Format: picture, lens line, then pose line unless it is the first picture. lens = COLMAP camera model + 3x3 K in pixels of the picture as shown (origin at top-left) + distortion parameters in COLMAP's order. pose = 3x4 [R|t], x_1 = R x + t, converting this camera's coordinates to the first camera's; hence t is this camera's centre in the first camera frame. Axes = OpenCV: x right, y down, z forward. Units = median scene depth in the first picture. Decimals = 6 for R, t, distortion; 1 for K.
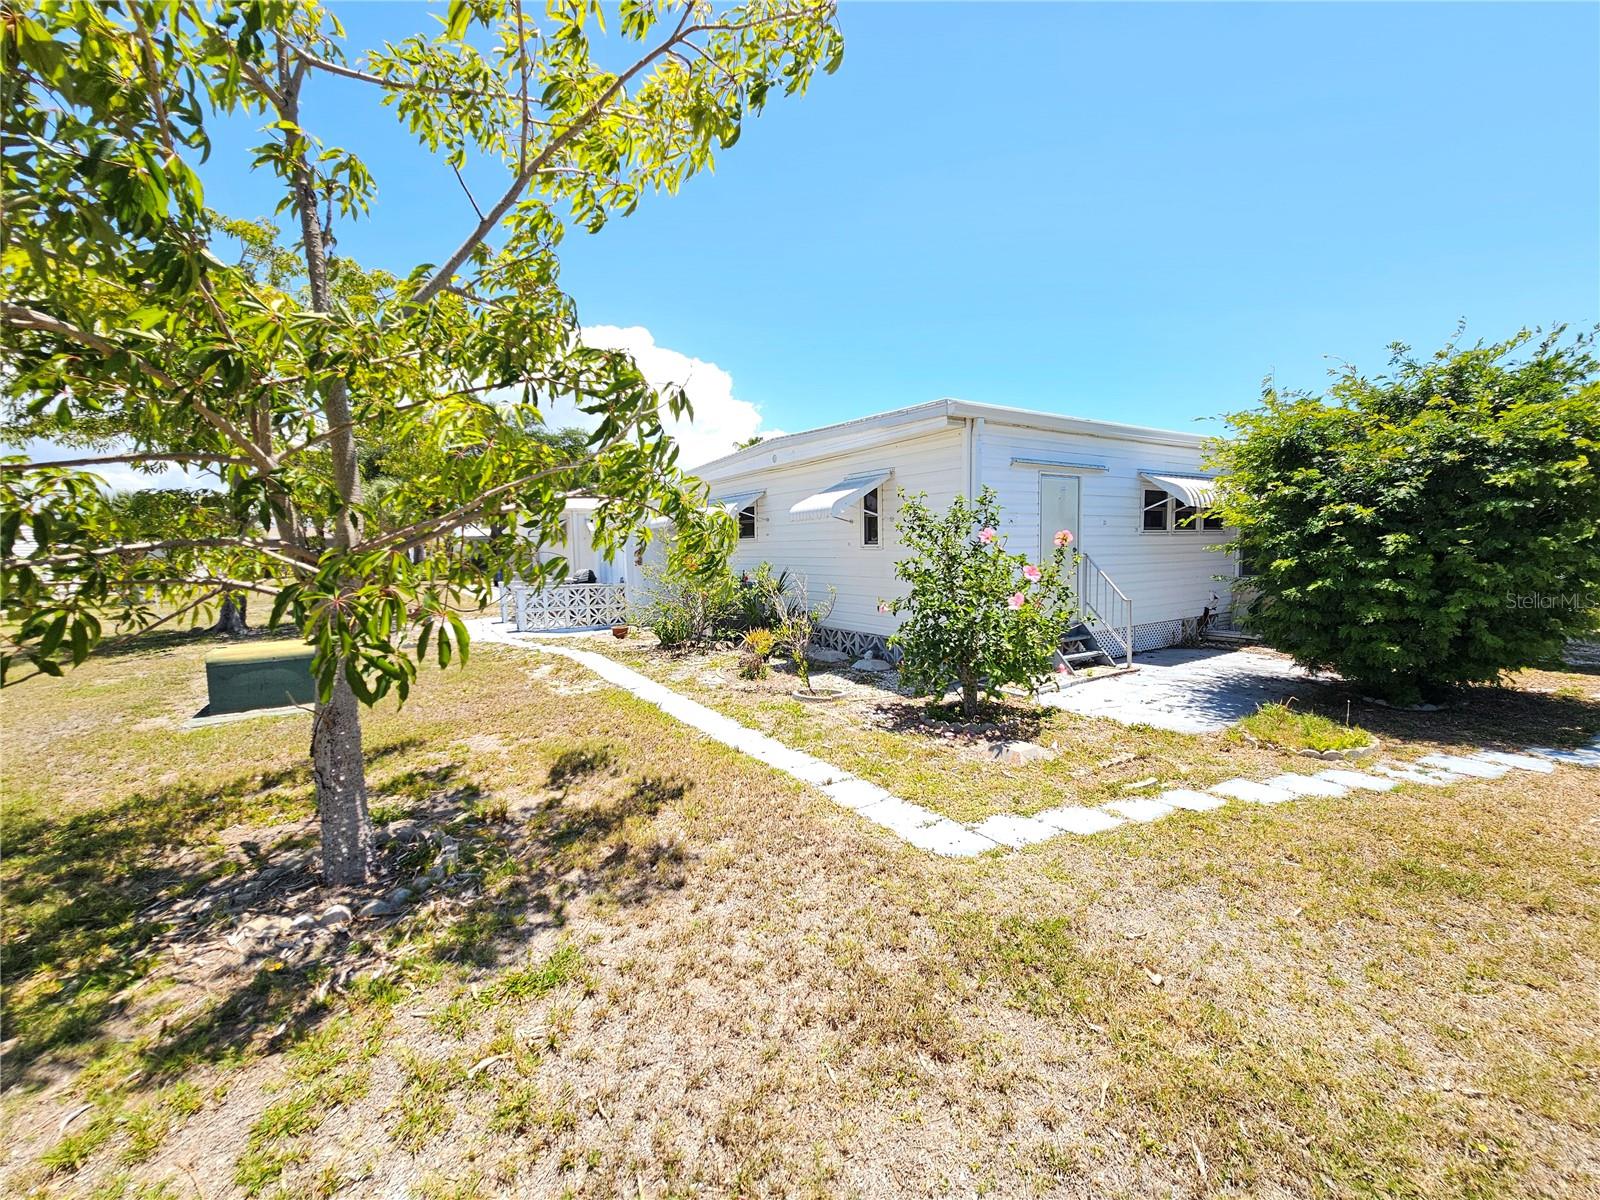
lens RADIAL K [[650.5, 0, 800.0], [0, 650.5, 600.0], [0, 0, 1]] dist [-0.003207, 0.000183]
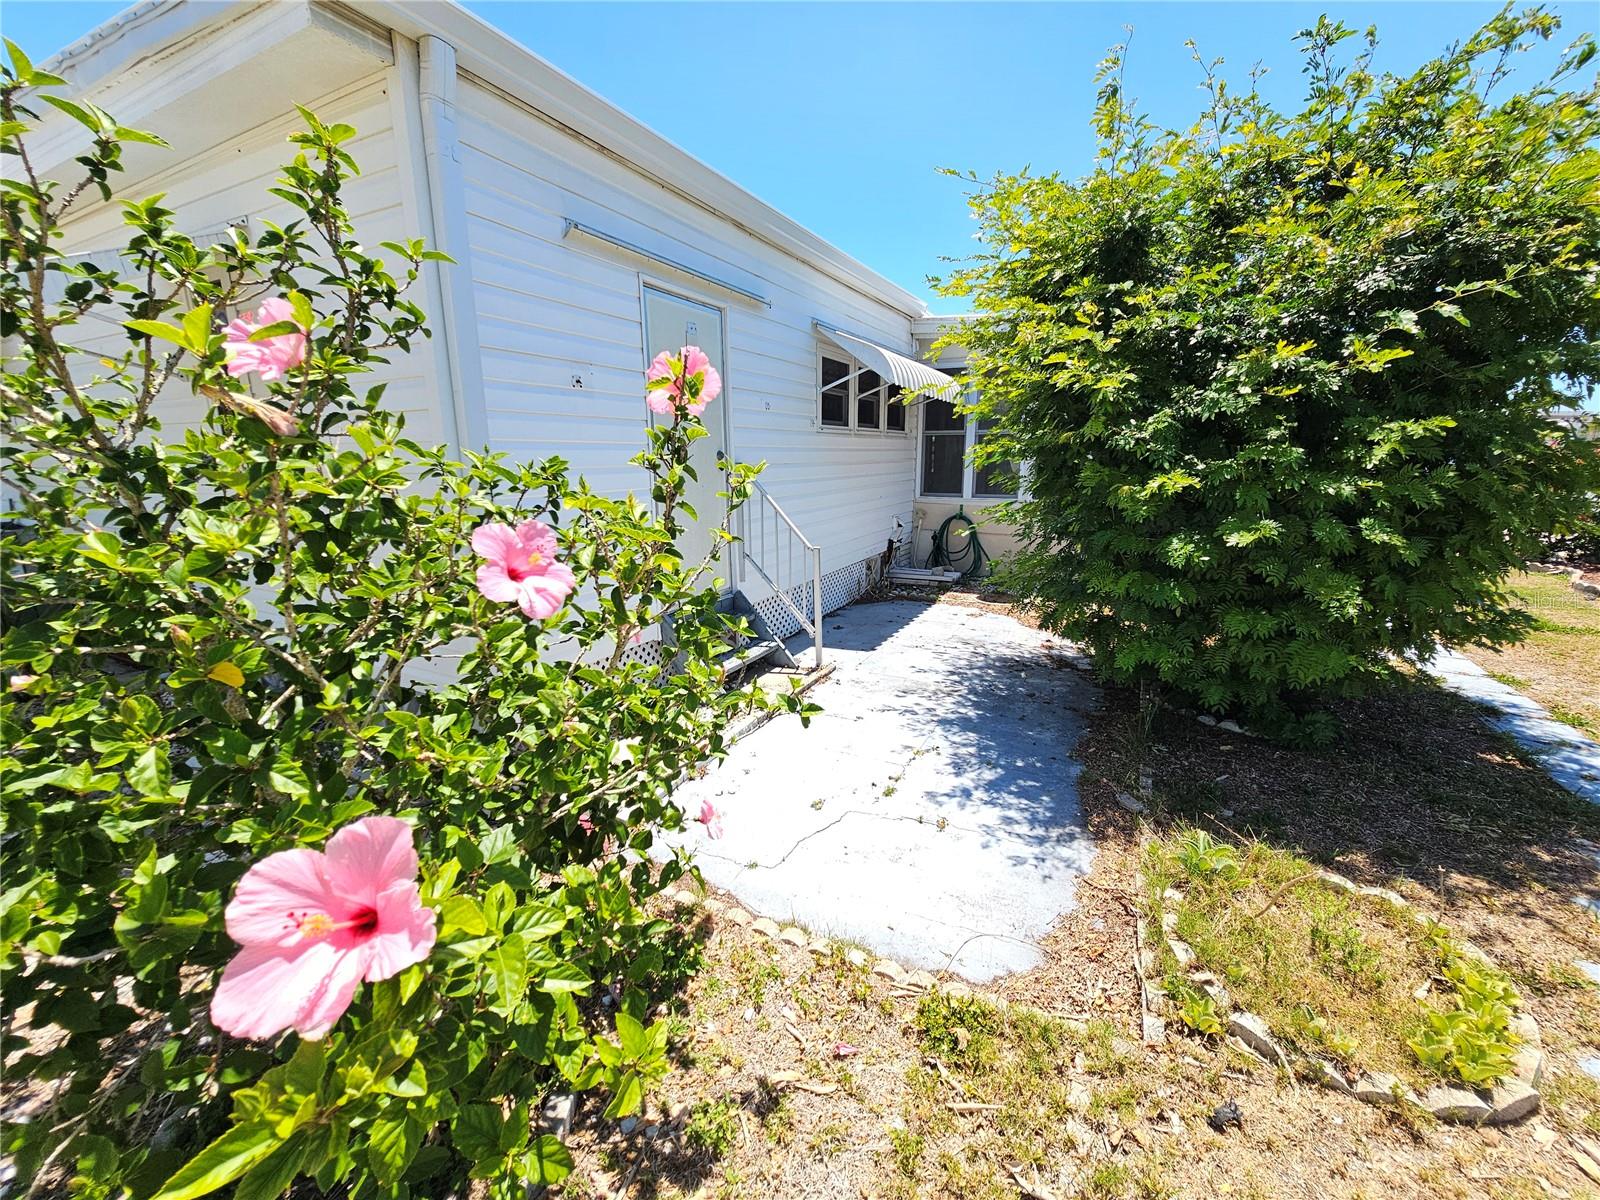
lens RADIAL K [[650.5, 0, 800.0], [0, 650.5, 600.0], [0, 0, 1]] dist [-0.003207, 0.000183]
pose [[0.863347, -0.100018, 0.494599, 0.233919], [0.032598, 0.989167, 0.143129, -0.039148], [-0.503556, -0.107447, 0.857255, 0.571642]]
